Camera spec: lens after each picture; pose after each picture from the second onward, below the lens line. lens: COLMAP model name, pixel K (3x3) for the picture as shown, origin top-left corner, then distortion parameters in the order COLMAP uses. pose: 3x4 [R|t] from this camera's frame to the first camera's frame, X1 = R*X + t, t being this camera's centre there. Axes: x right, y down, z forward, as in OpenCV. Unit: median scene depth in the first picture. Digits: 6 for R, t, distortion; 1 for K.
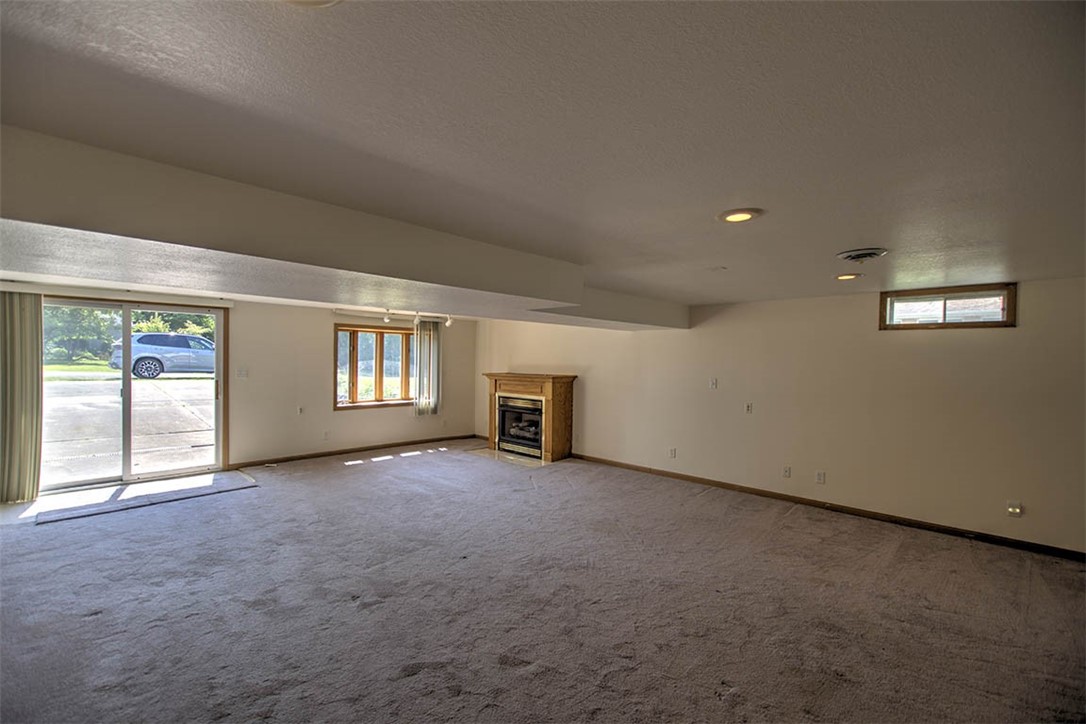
lens RADIAL K [[470.6, 0, 540.8], [0, 470.6, 362.5], [0, 0, 1]] dist [0.002501, -0.000104]
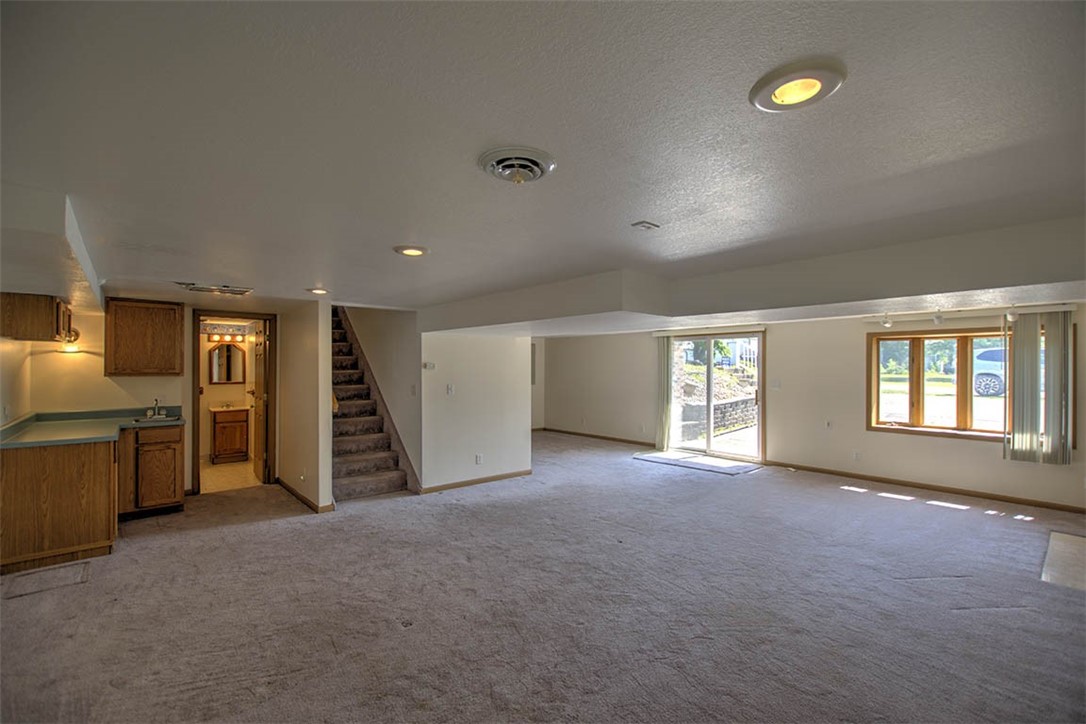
lens RADIAL K [[470.6, 0, 540.7], [0, 470.6, 365.3], [0, 0, 1]] dist [0.002501, -0.000104]
pose [[-0.072611, -0.019580, -0.997168, 0.465469], [-0.013531, 0.999735, -0.018645, 0.003330], [0.997269, 0.012139, -0.072856, 0.409384]]
